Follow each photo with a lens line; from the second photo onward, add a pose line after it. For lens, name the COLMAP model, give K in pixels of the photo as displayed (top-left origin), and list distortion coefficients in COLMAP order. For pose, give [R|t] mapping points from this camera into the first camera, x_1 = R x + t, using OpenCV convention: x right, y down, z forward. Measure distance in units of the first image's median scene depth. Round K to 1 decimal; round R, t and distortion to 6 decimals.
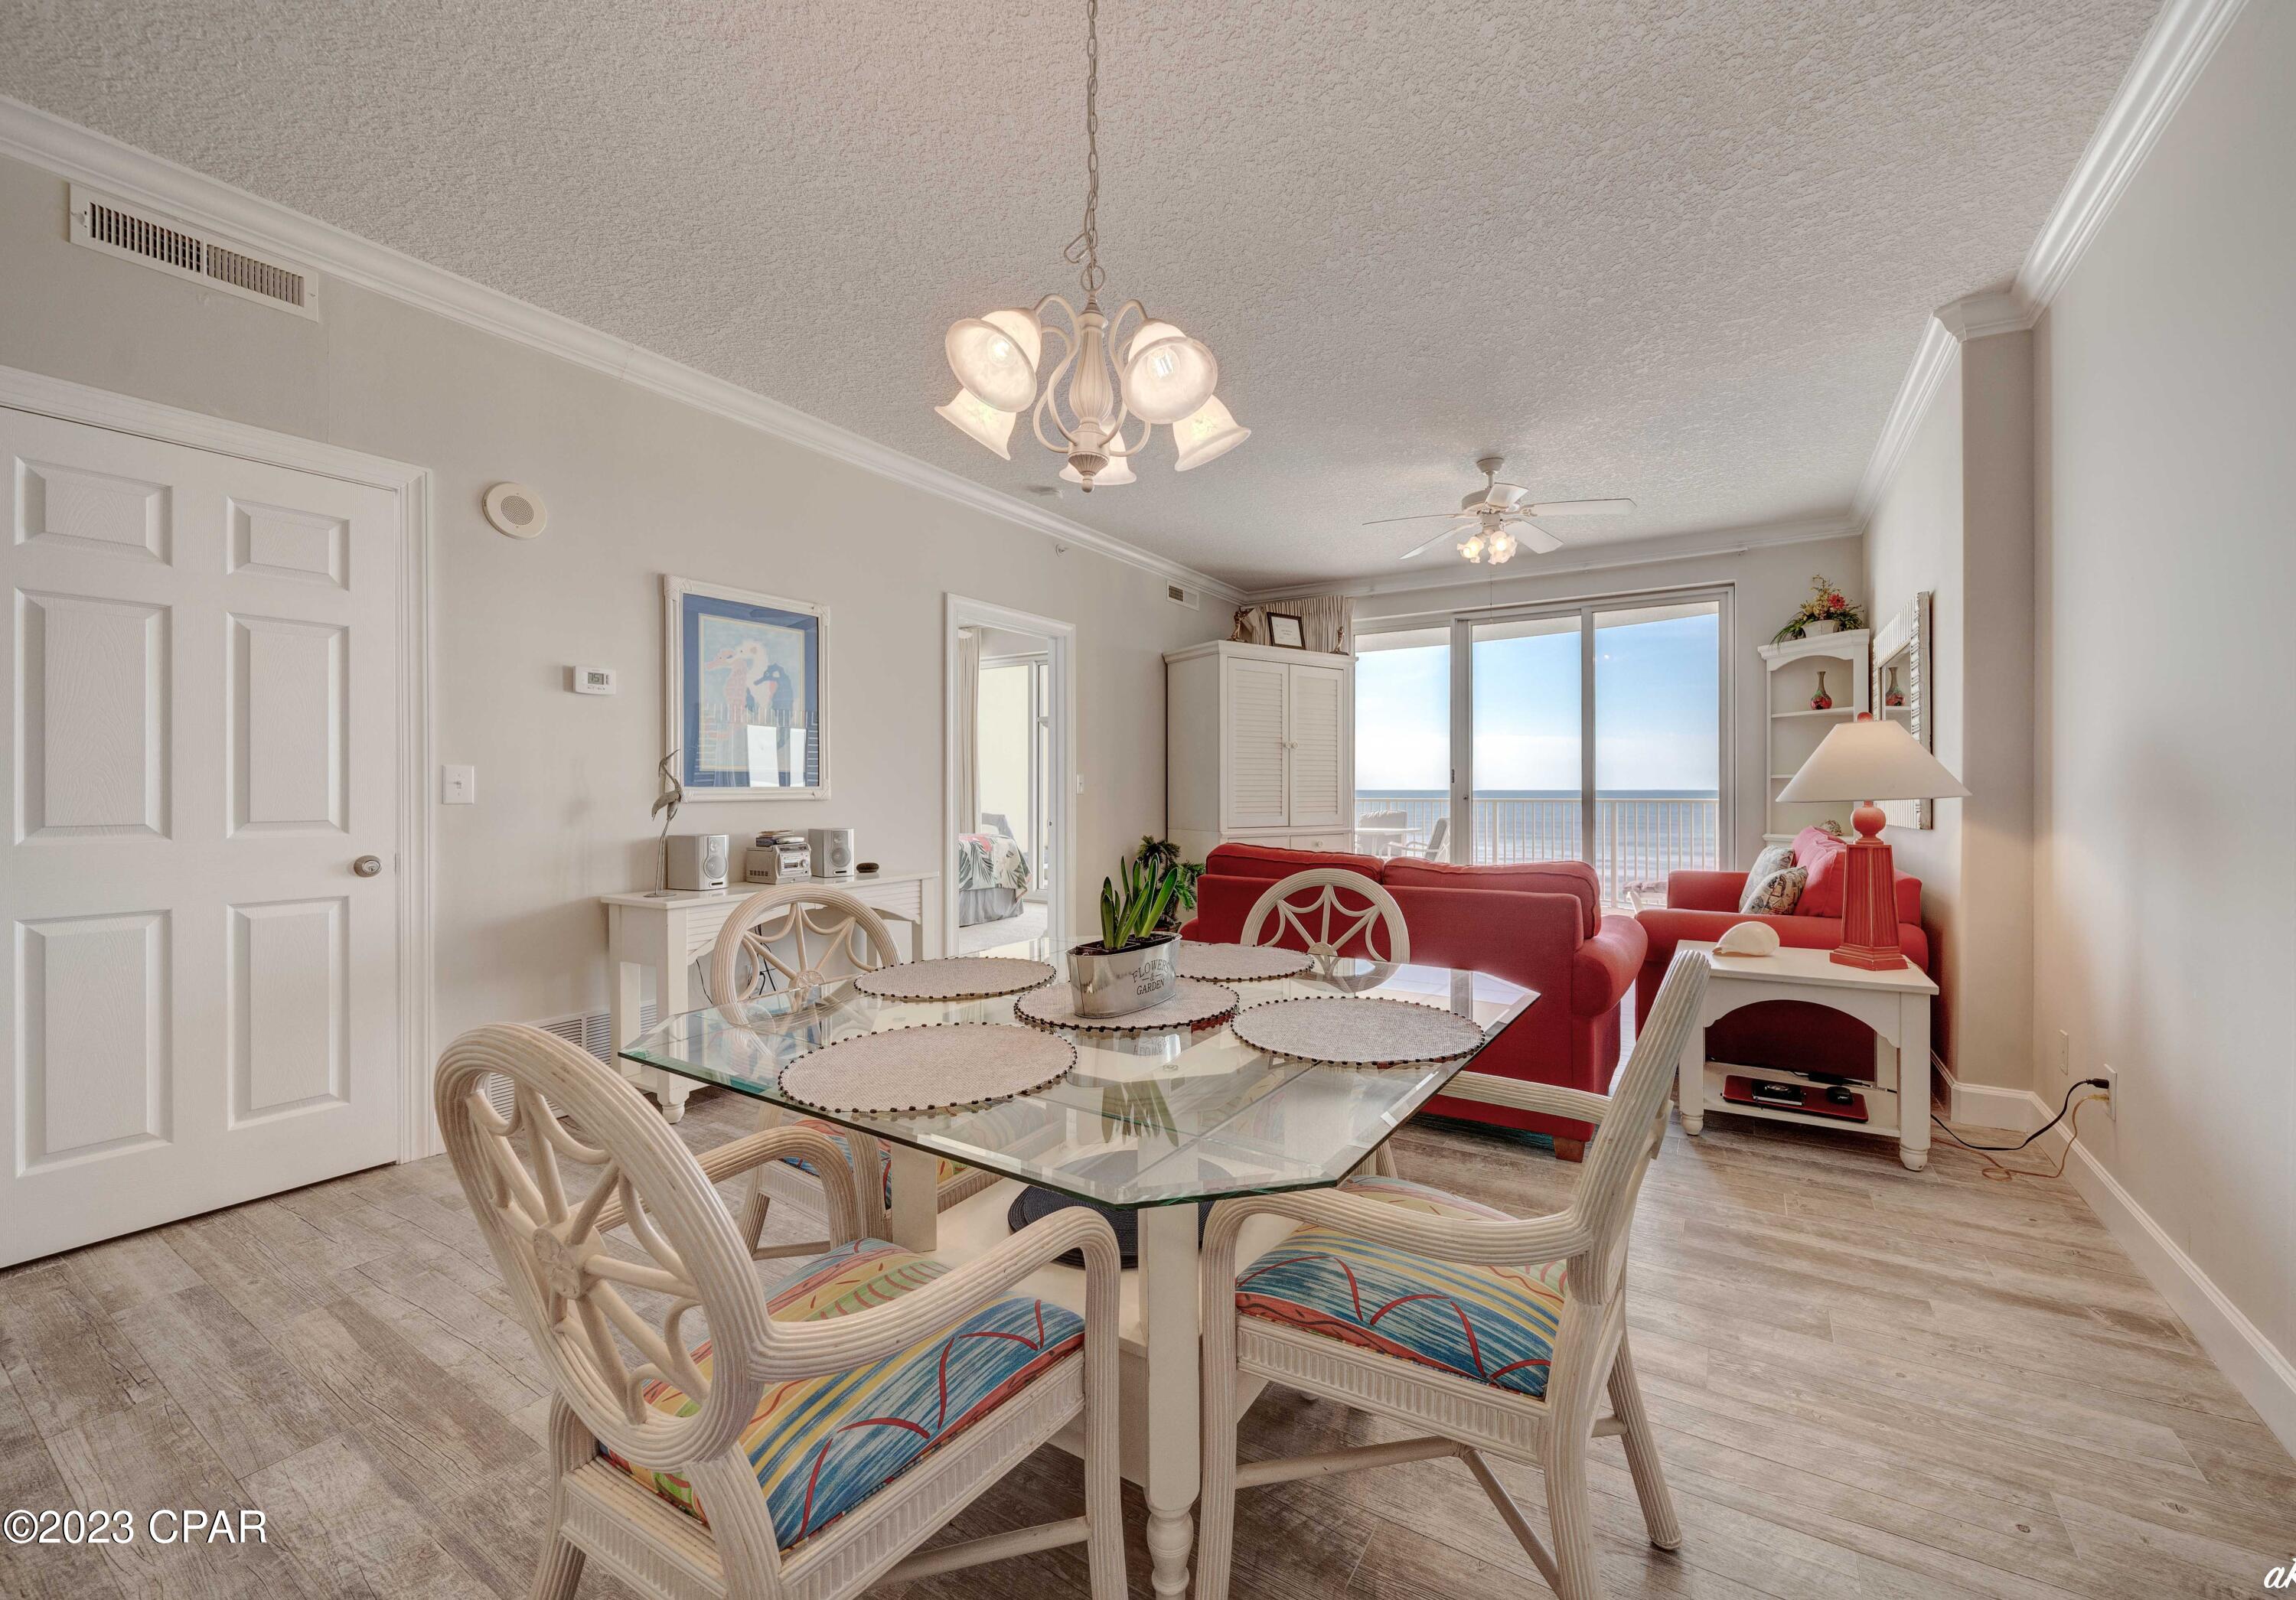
lens RADIAL K [[867.9, 0, 1245.9], [0, 867.9, 795.6], [0, 0, 1]] dist [-0.001193, -0.000430]
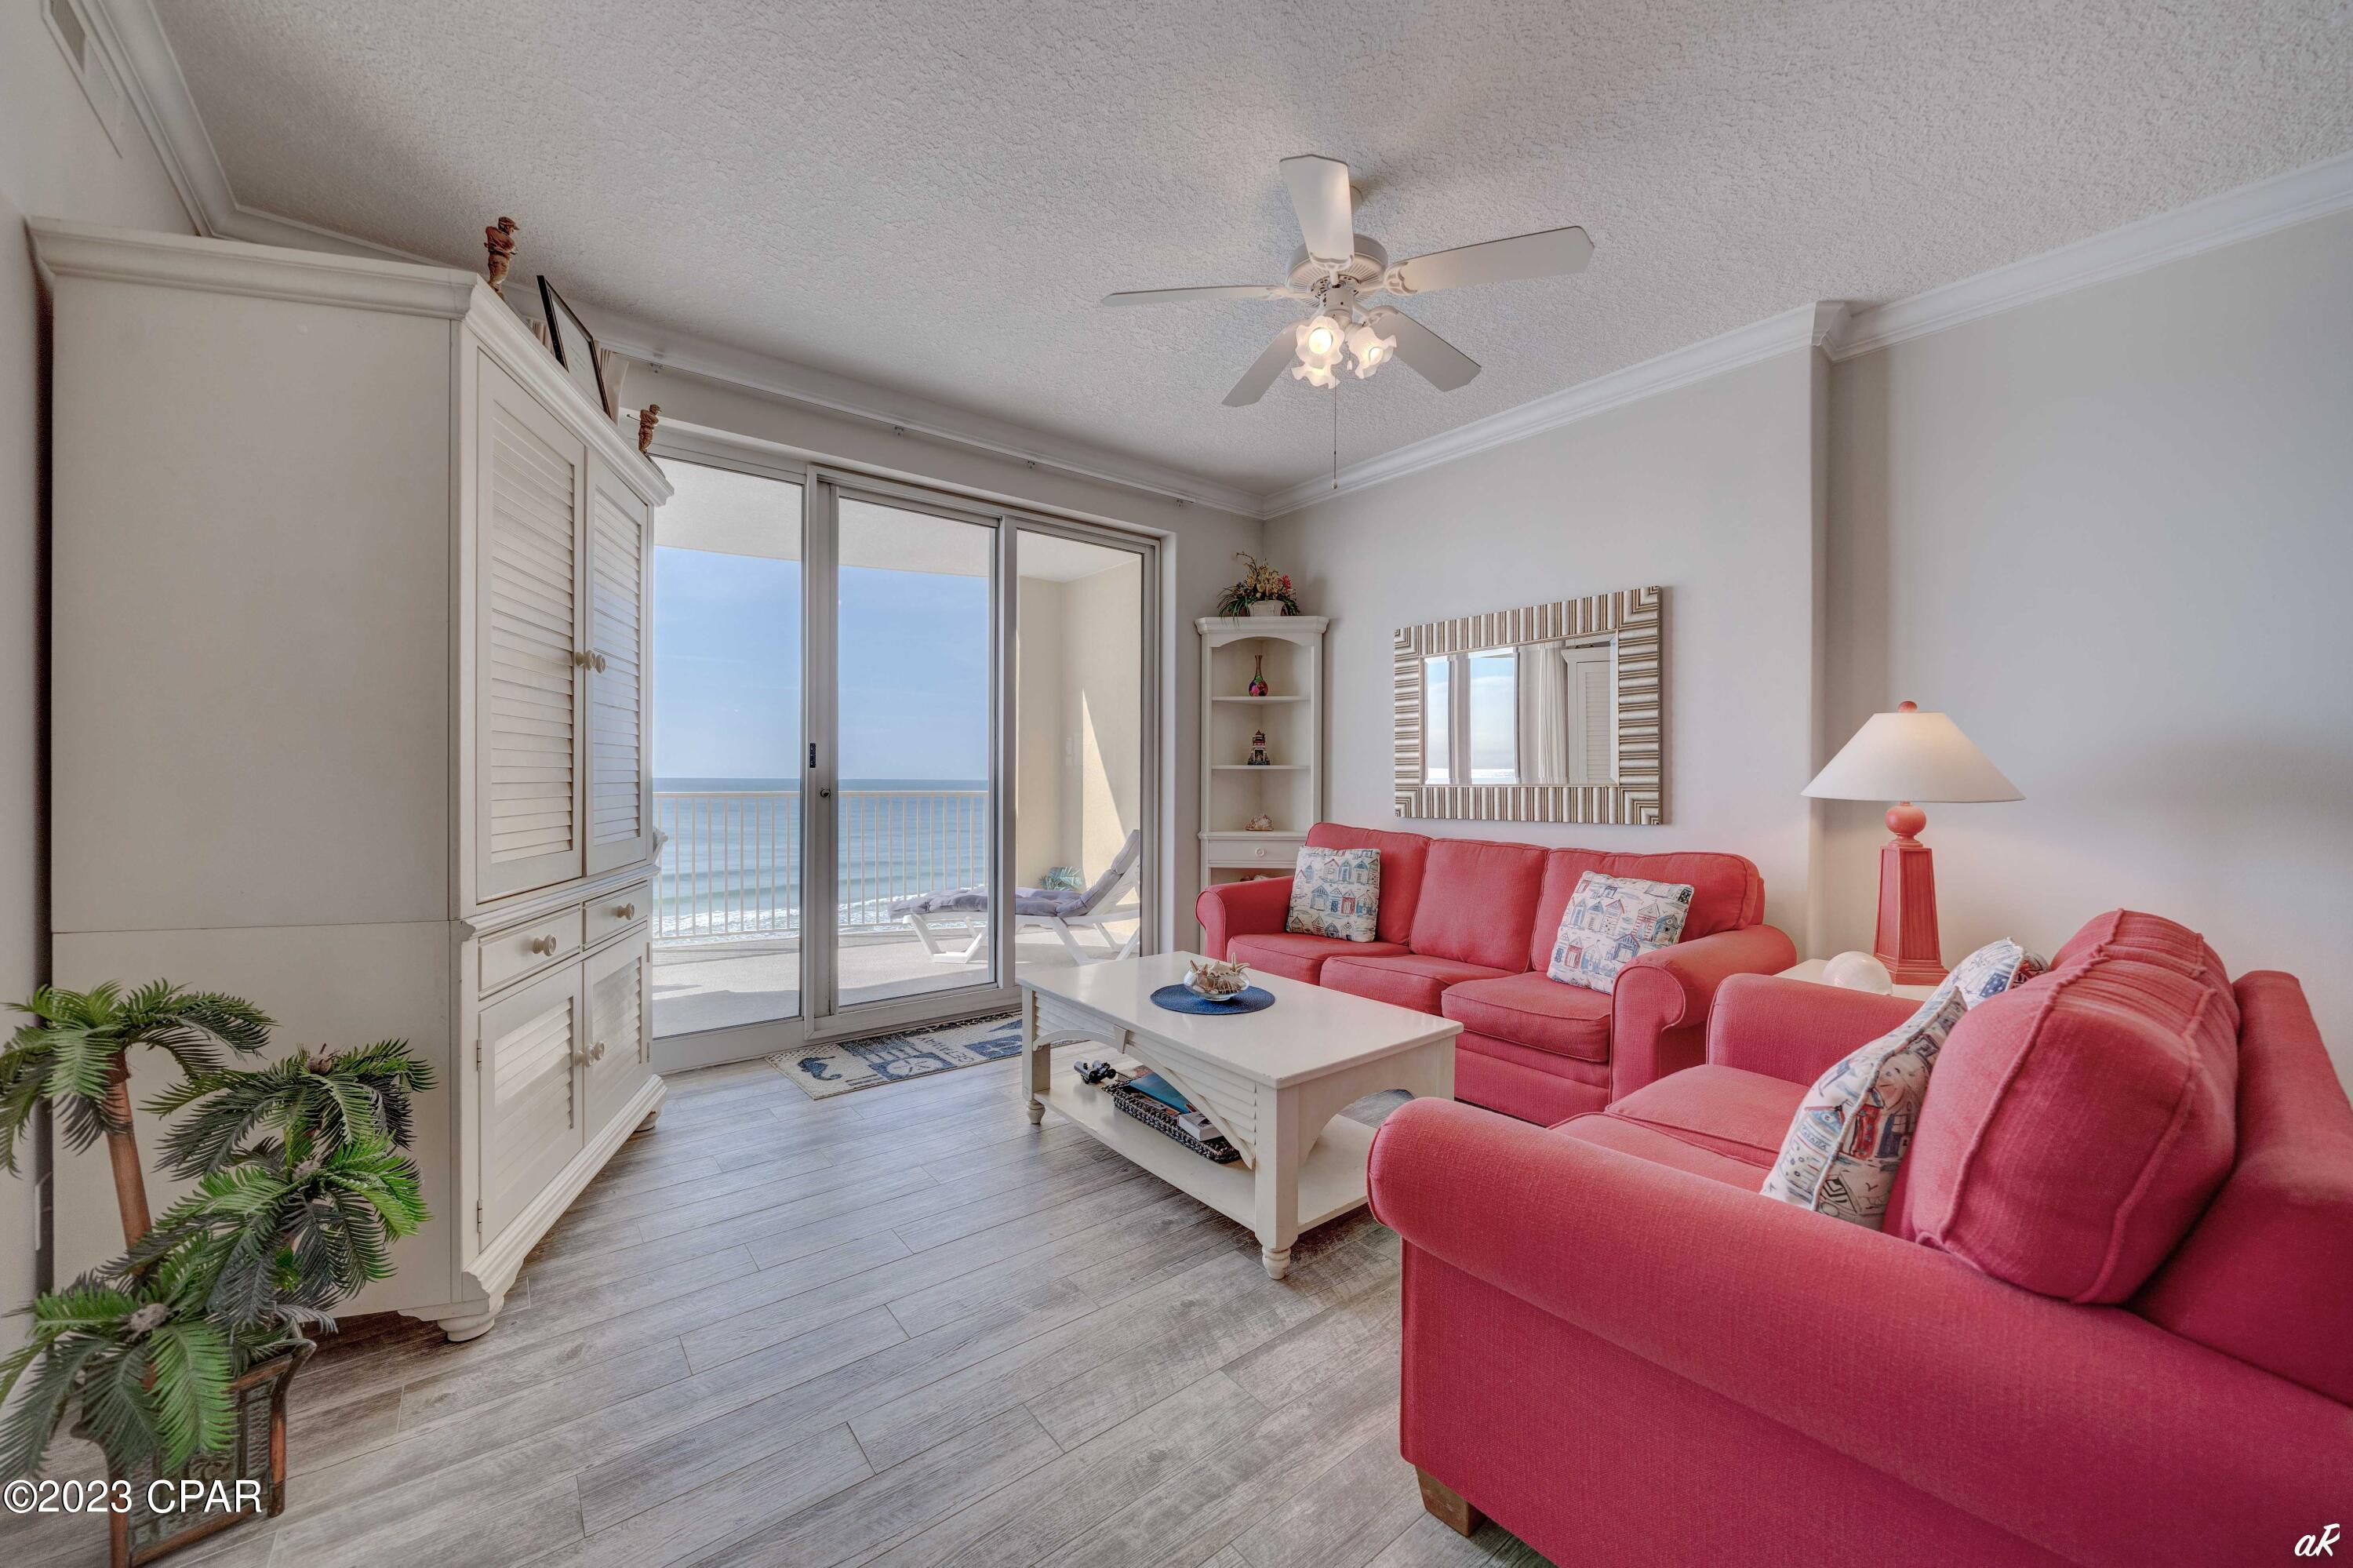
lens RADIAL K [[859.5, 0, 1174.4], [0, 859.5, 785.8], [0, 0, 1]] dist [-0.002956, -0.000019]
pose [[0.403404, -0.002452, 0.915019, -0.226212], [-0.001108, 0.999994, 0.003168, -0.006176], [-0.915022, -0.002292, 0.403399, 0.735099]]
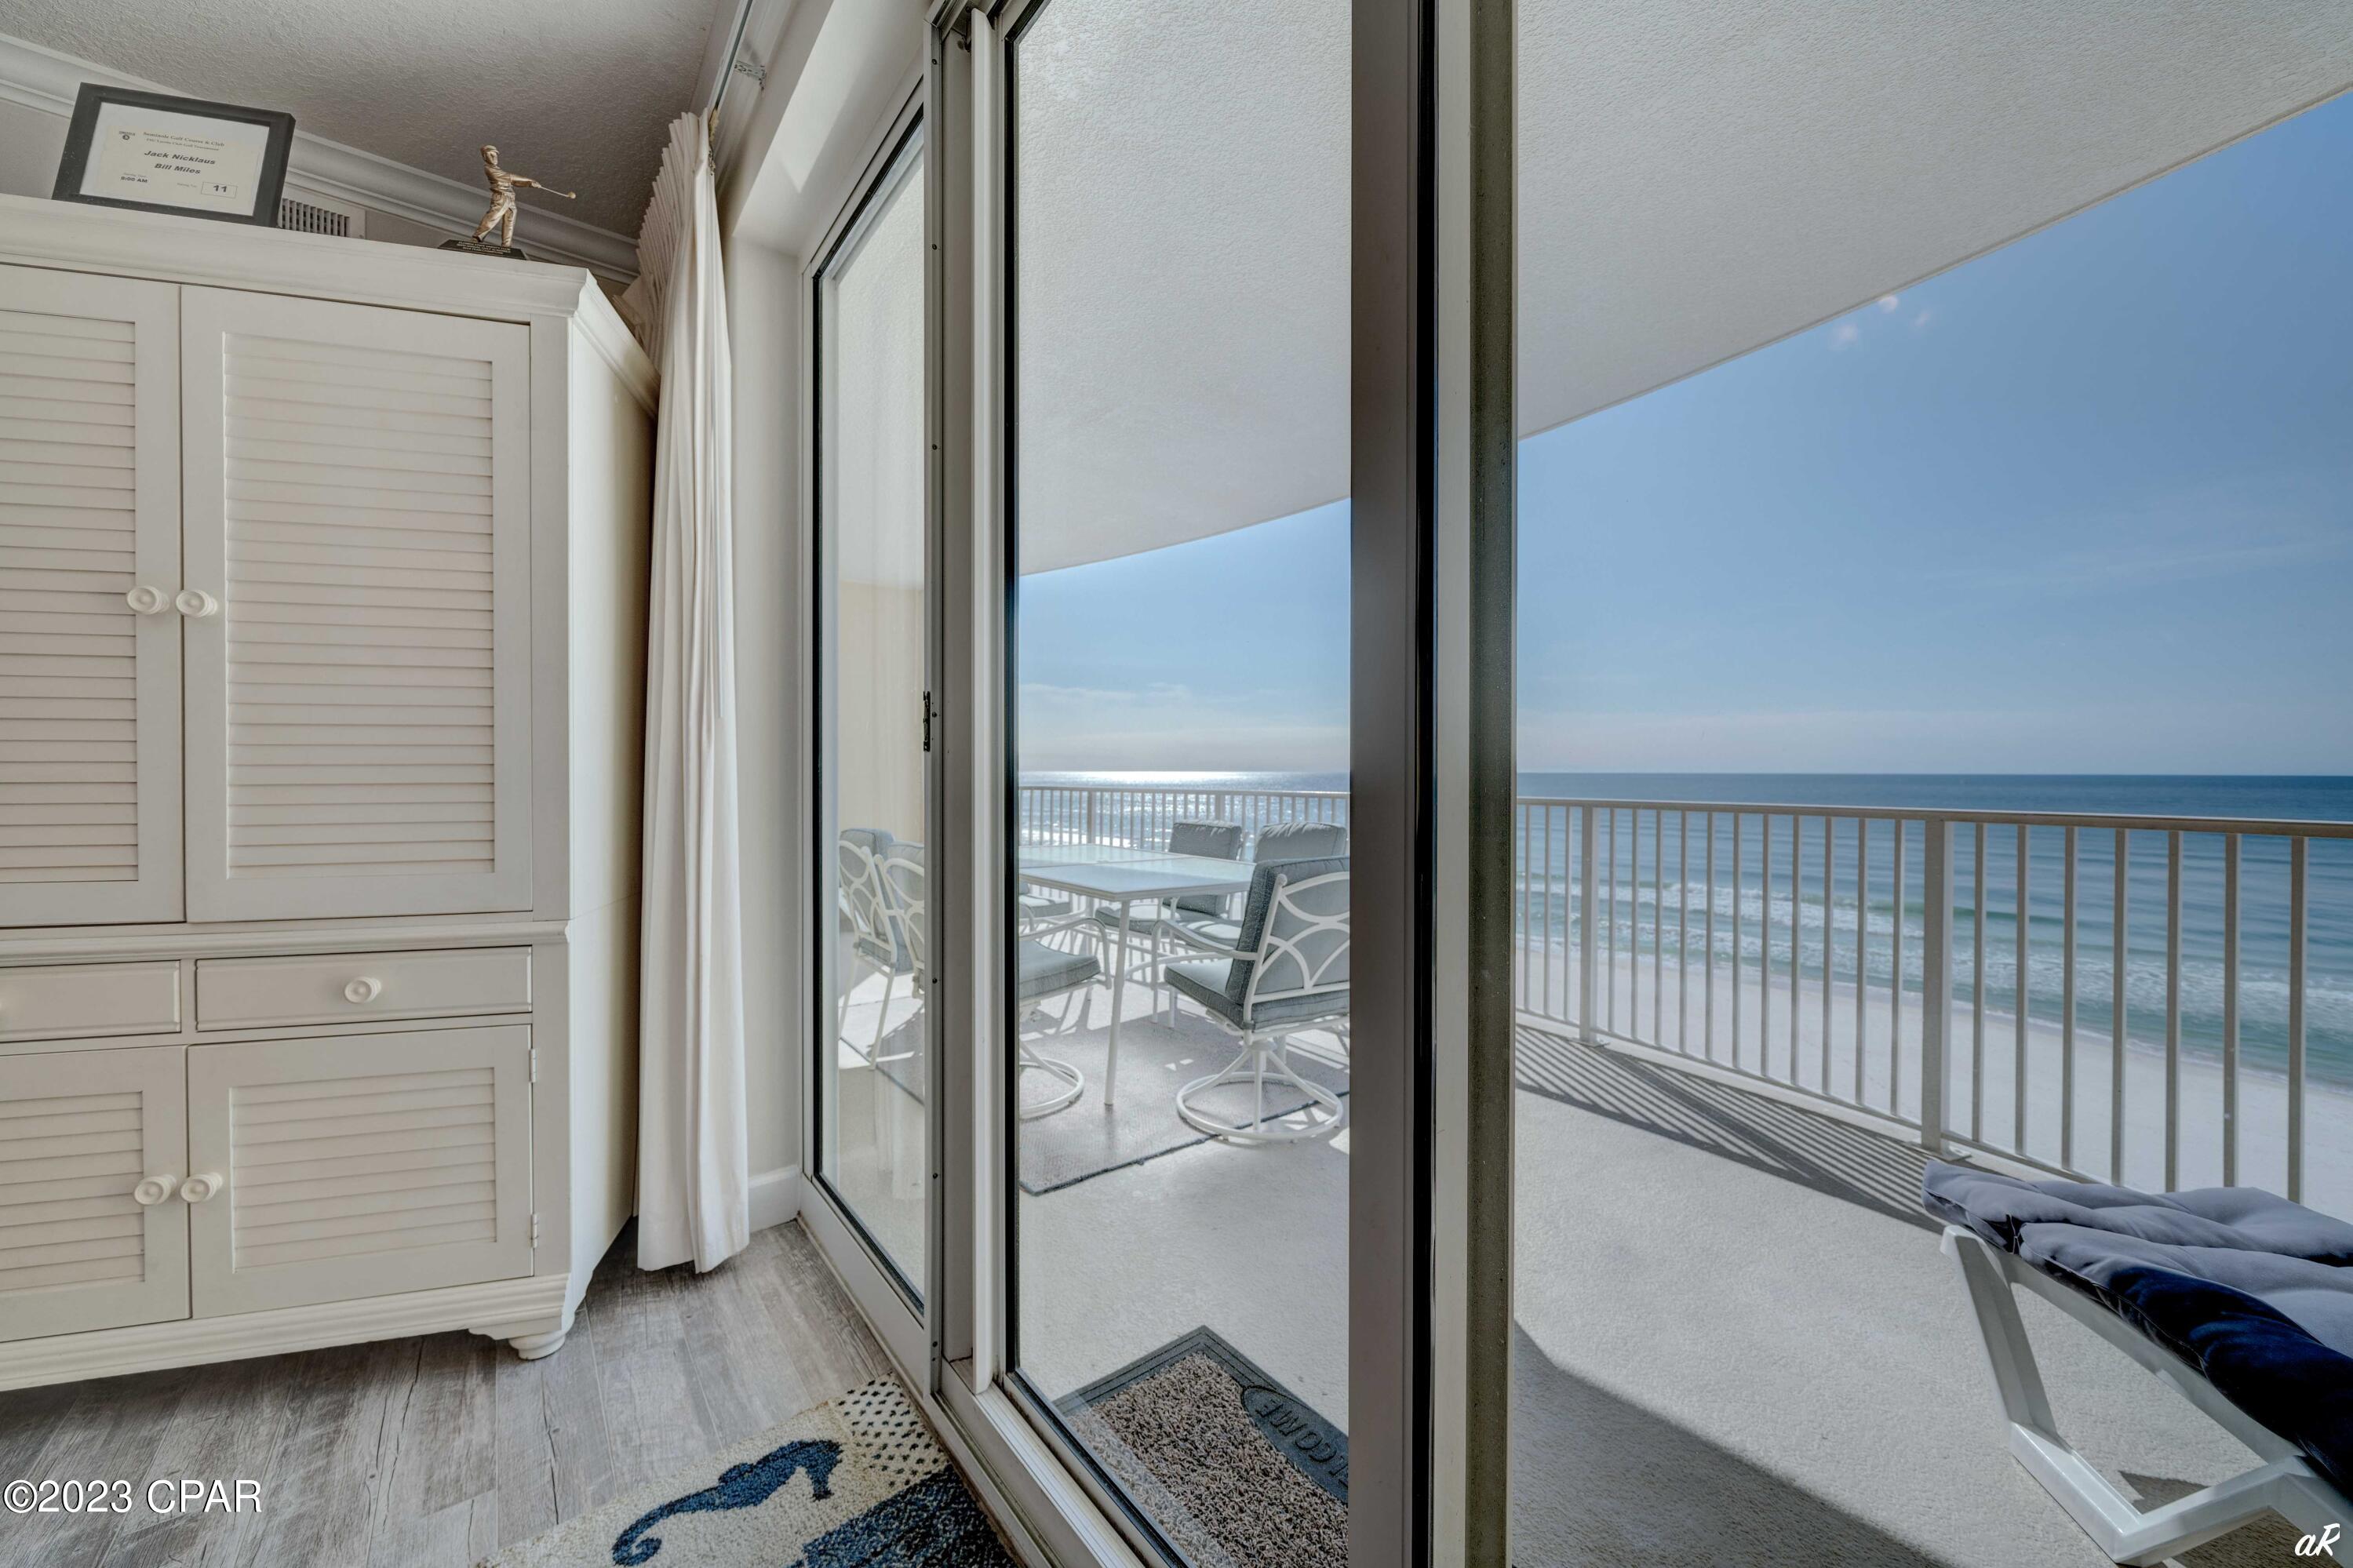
lens RADIAL K [[843.5, 0, 1161.8], [0, 843.5, 783.1], [0, 0, 1]] dist [-0.005898, 0.000119]
pose [[0.926707, -0.001102, -0.375783, 0.484131], [0.000361, 0.999998, -0.002041, -0.005278], [0.375785, 0.001756, 0.926705, 1.046116]]
